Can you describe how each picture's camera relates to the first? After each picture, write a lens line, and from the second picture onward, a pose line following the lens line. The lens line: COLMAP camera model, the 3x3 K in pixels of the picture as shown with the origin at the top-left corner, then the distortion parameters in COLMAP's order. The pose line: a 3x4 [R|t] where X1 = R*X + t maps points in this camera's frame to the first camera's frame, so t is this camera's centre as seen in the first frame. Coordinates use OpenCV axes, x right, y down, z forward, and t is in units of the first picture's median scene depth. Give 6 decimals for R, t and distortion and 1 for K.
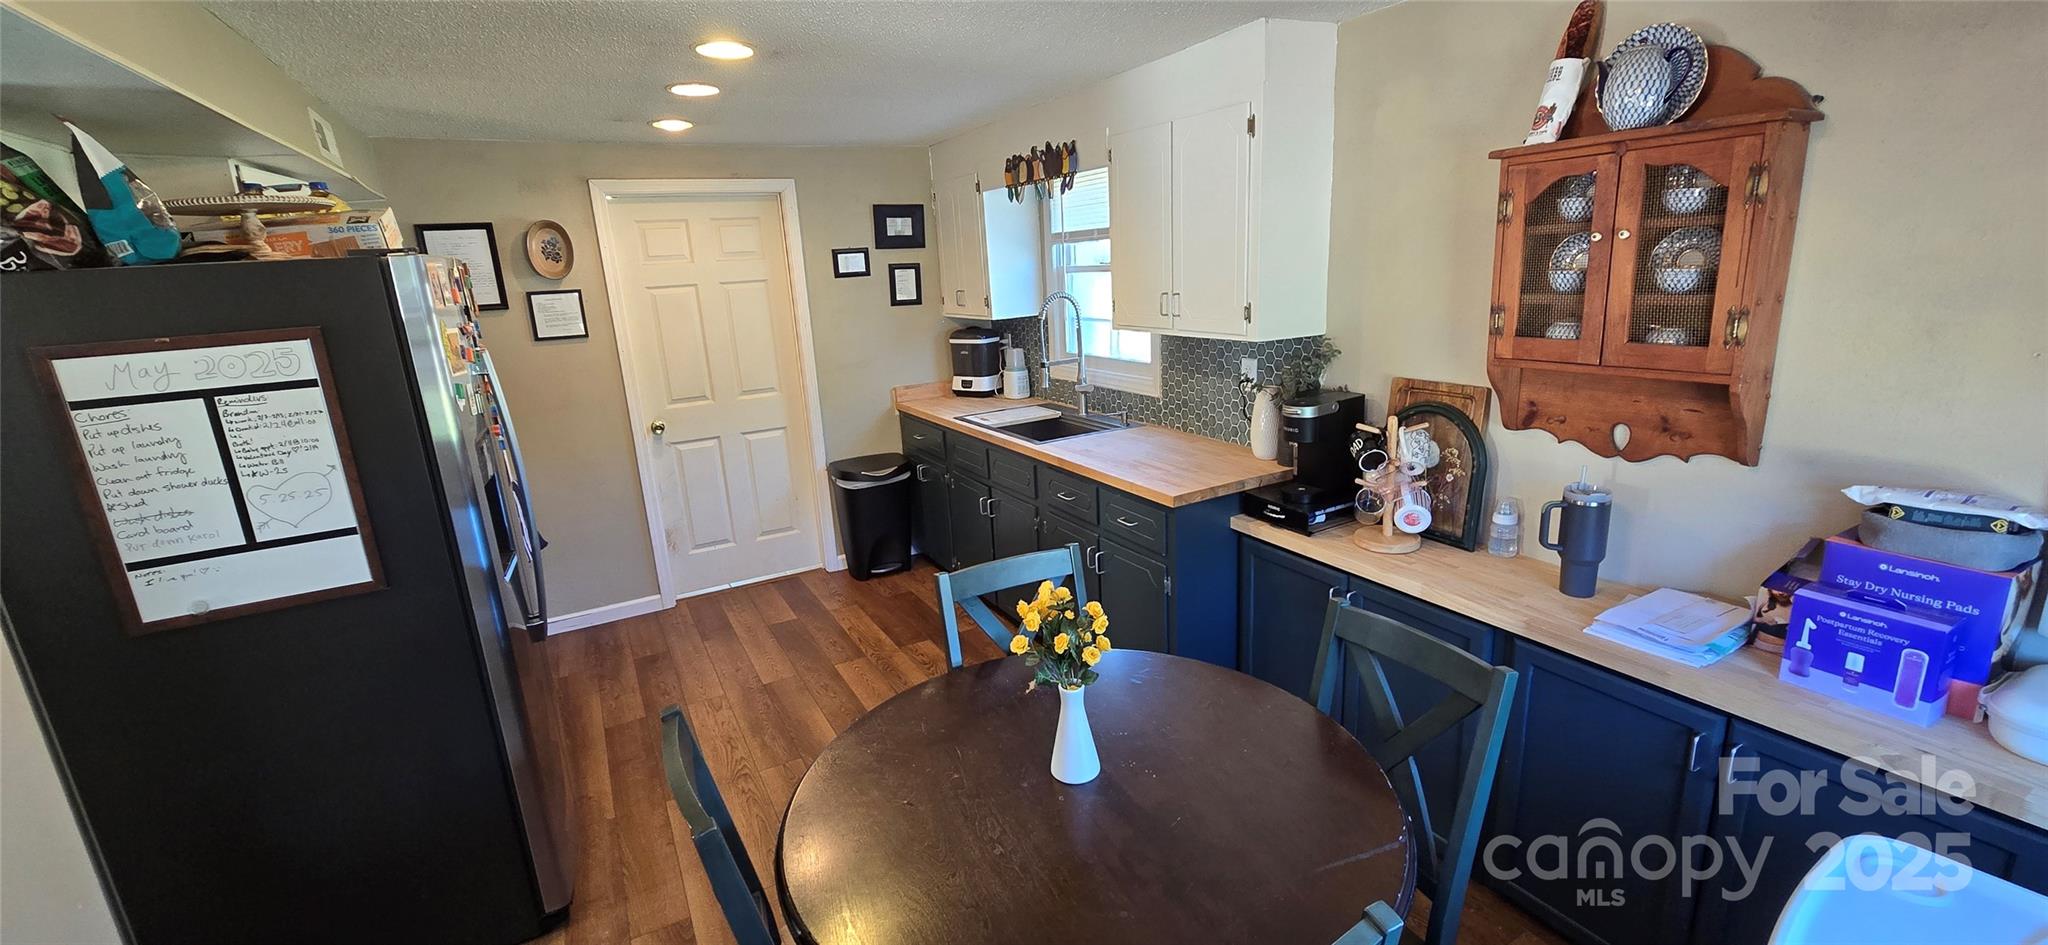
lens RADIAL K [[850.0, 0, 1024.2], [0, 850.0, 472.5], [0, 0, 1]] dist [0.000301, 0.000031]
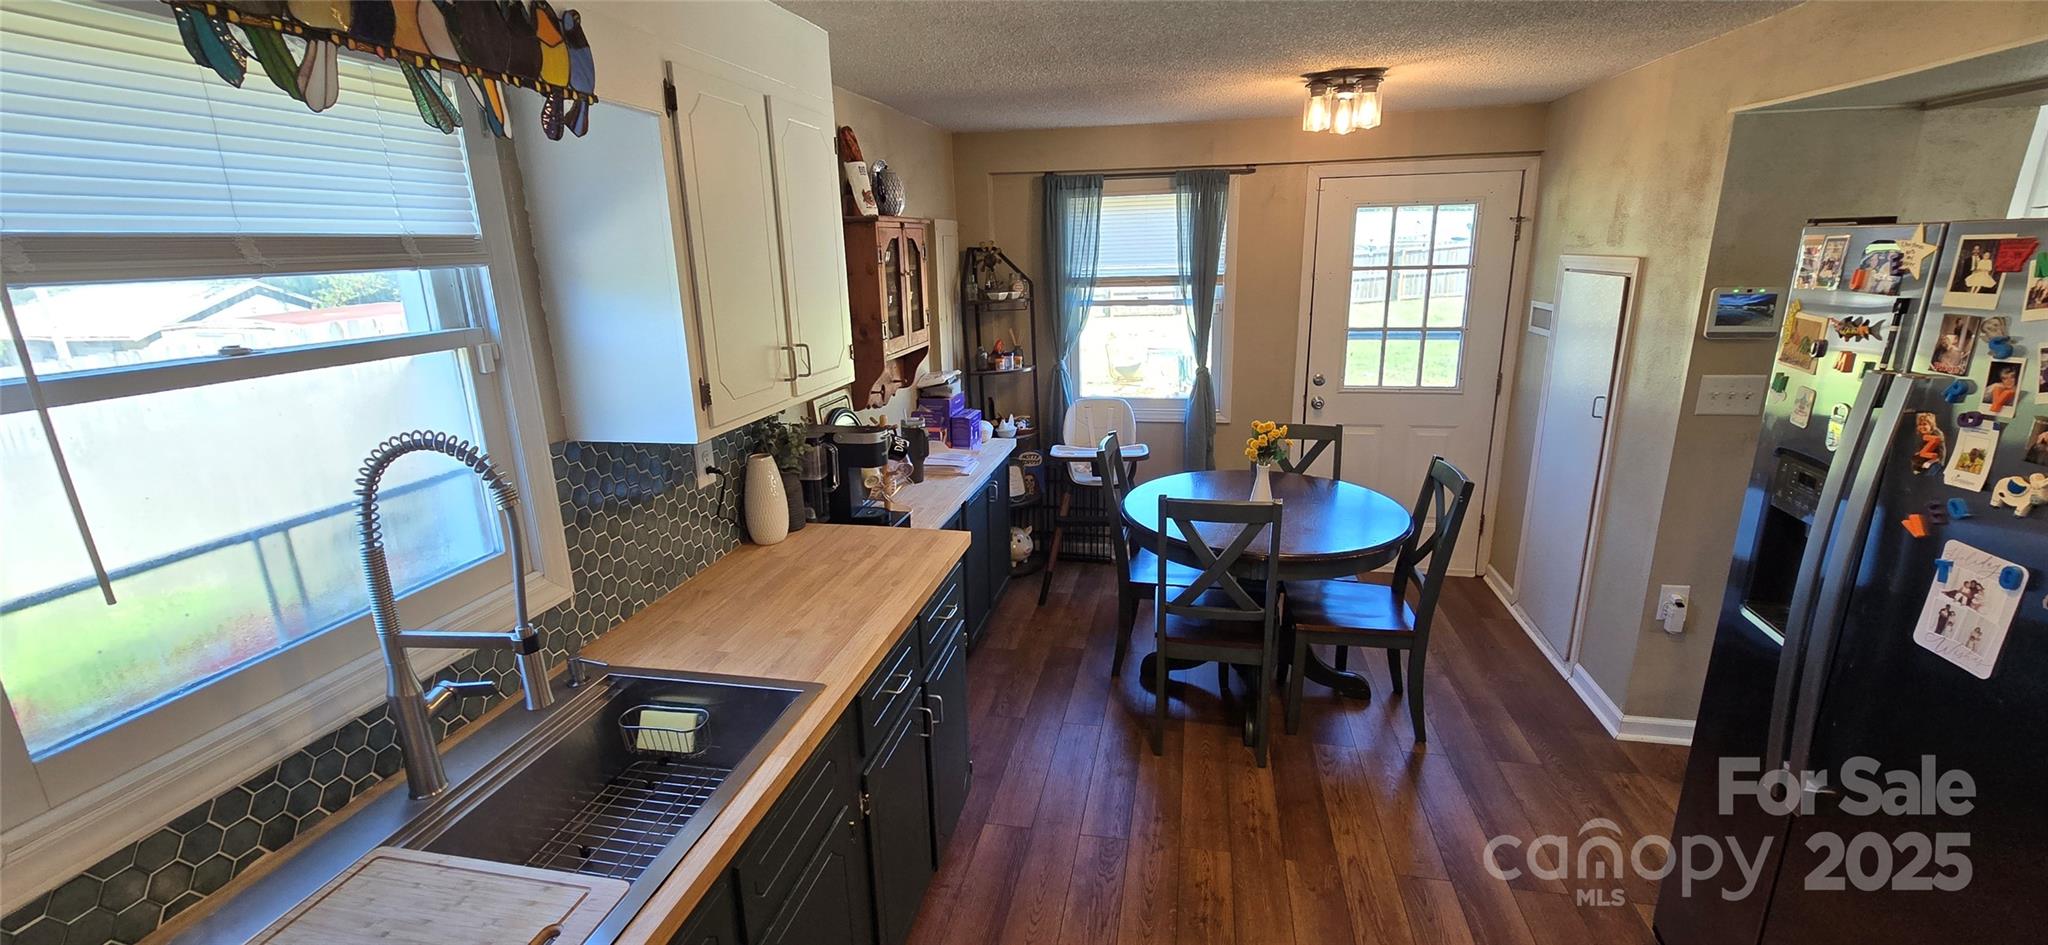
lens RADIAL K [[850.0, 0, 1023.8], [0, 850.0, 477.3], [0, 0, 1]] dist [0.000301, 0.000031]
pose [[-0.760548, -0.101985, 0.641221, -0.361306], [0.221945, 0.887260, 0.404365, -0.303188], [-0.610169, 0.449855, -0.652169, 1.188246]]
